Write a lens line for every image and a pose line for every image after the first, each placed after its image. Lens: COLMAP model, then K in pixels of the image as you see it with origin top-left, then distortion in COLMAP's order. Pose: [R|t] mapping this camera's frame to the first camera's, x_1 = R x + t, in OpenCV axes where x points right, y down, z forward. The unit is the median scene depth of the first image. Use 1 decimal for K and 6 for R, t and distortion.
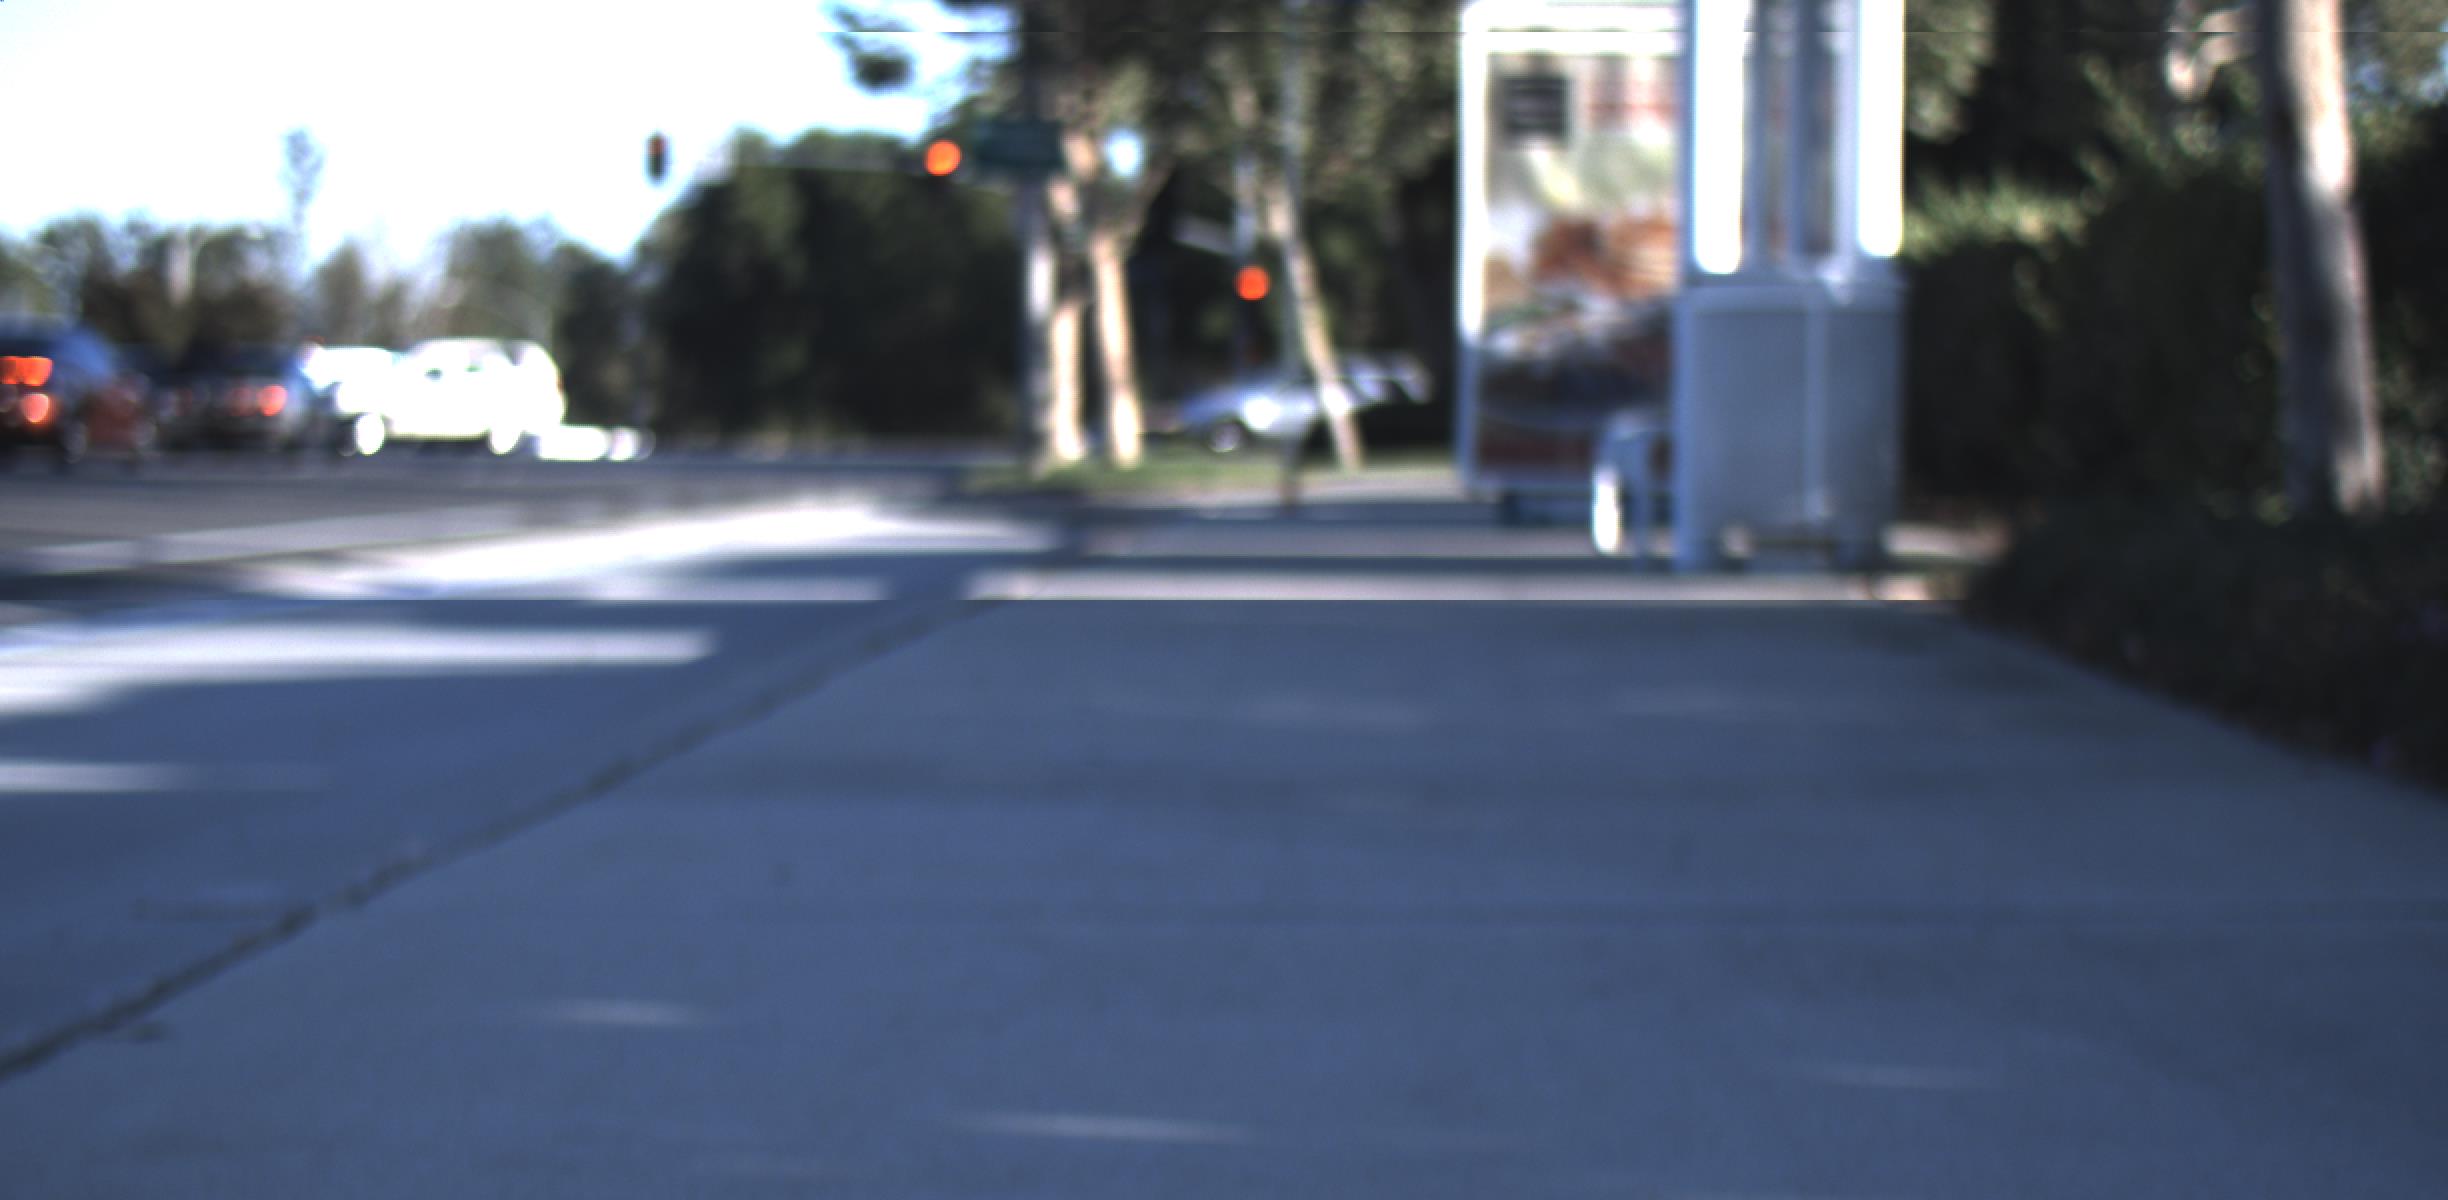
lens RADIAL K [[4982.5, 0, 1232.5], [0, 4982.5, 743.7], [0, 0, 1]] dist [0.016483, 0.550735]
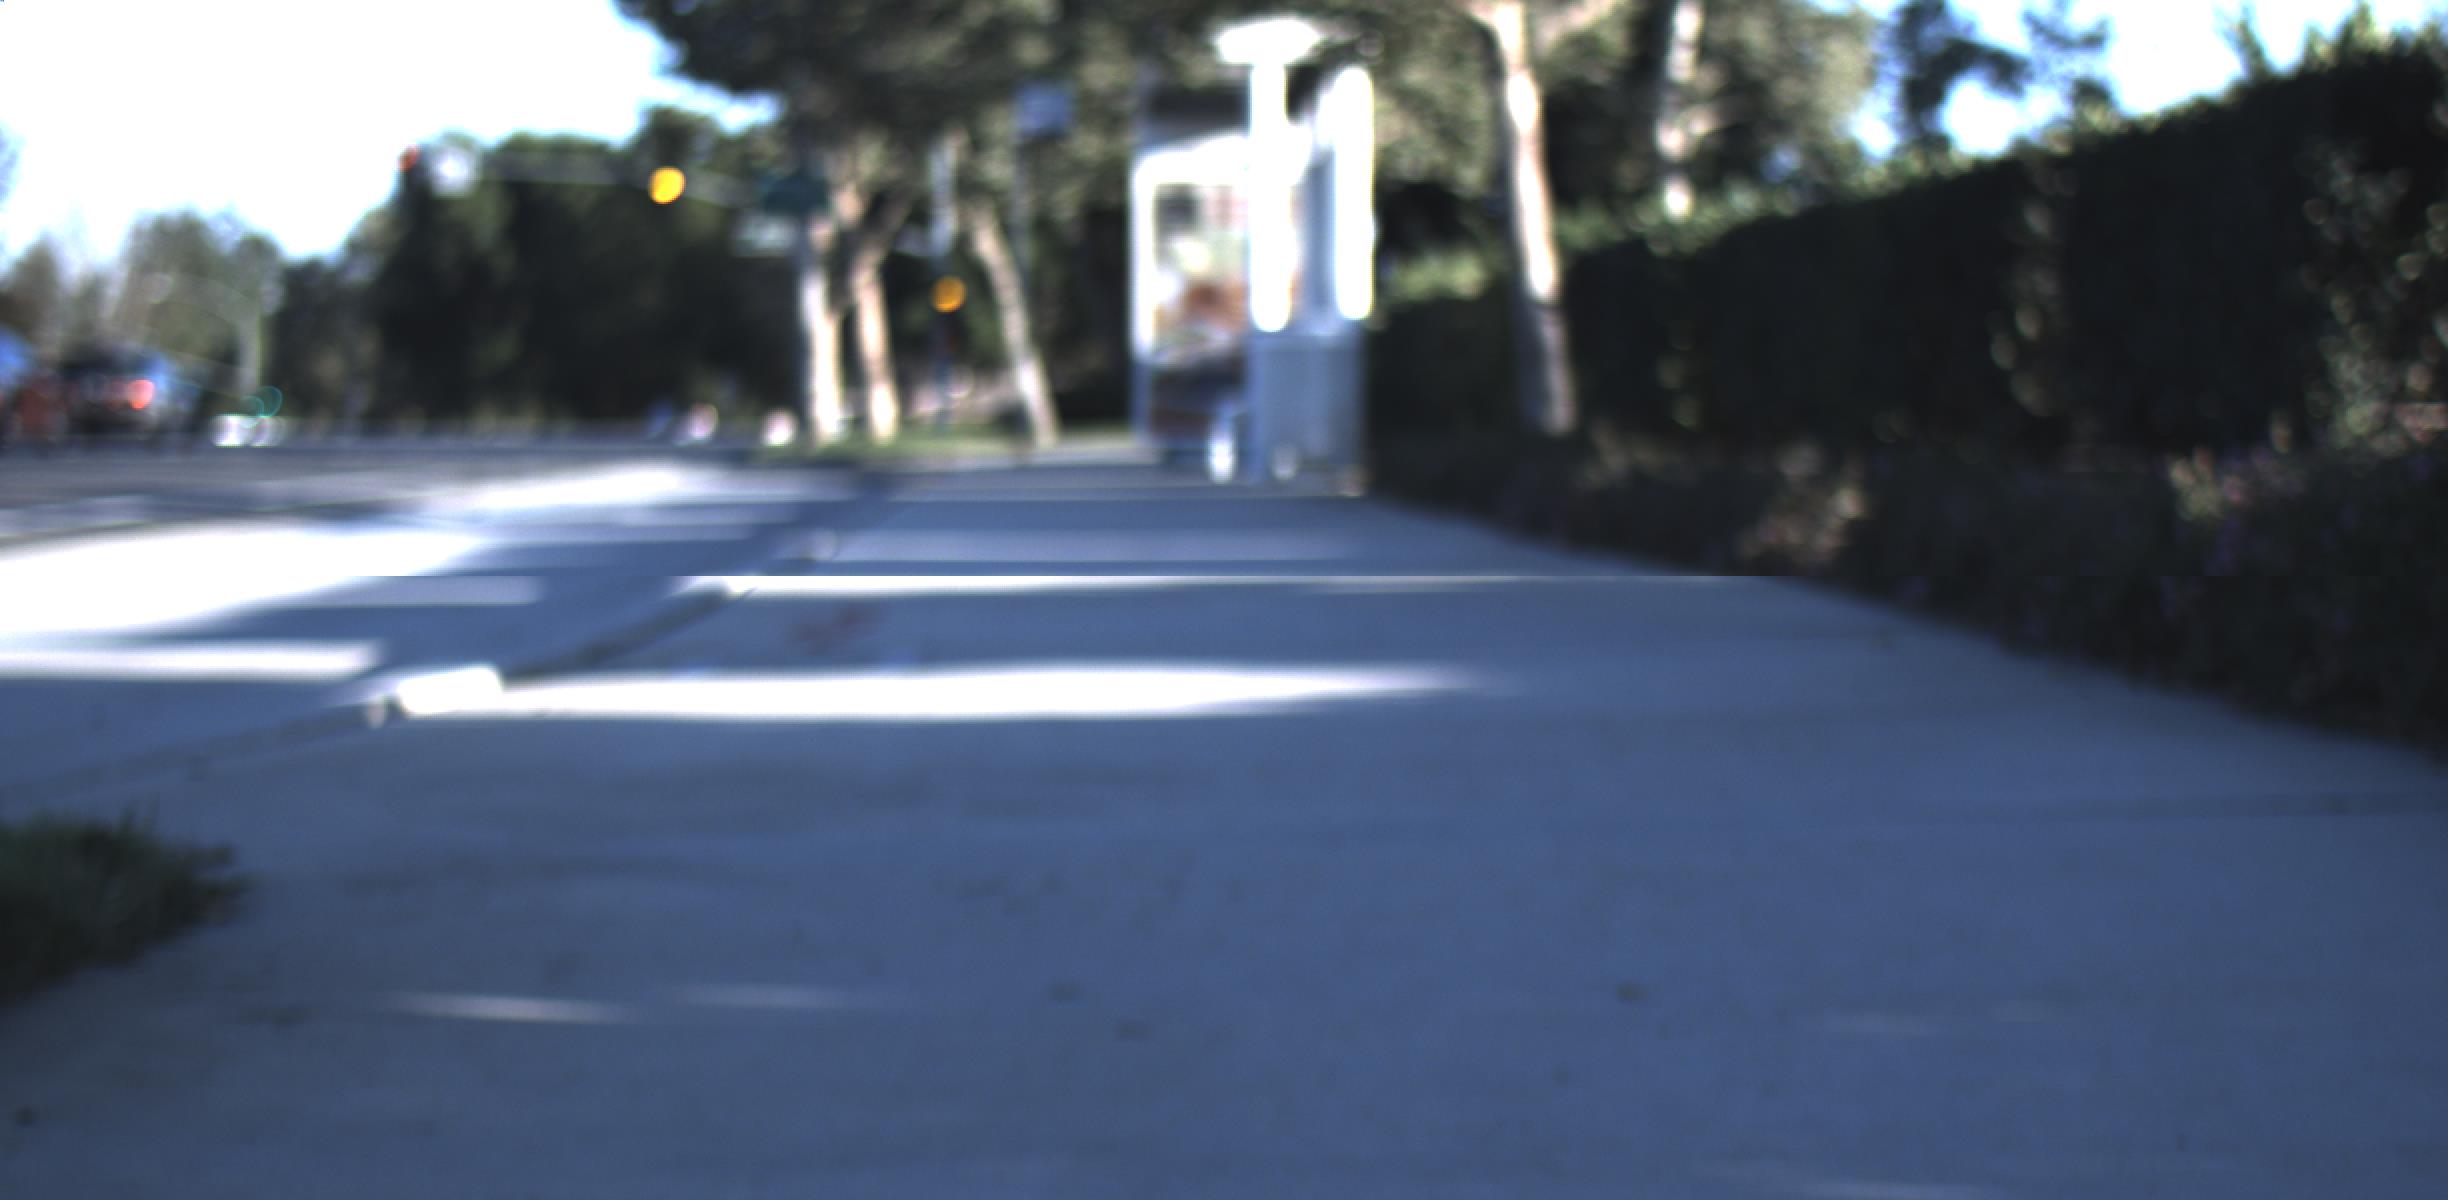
lens RADIAL K [[4982.5, 0, 1232.5], [0, 4982.5, 743.7], [0, 0, 1]] dist [0.016483, 0.550735]
pose [[0.997862, -0.012901, 0.064069, -0.008979], [0.012686, 0.999912, 0.003766, 0.012656], [-0.064112, -0.002946, 0.997938, -0.196579]]
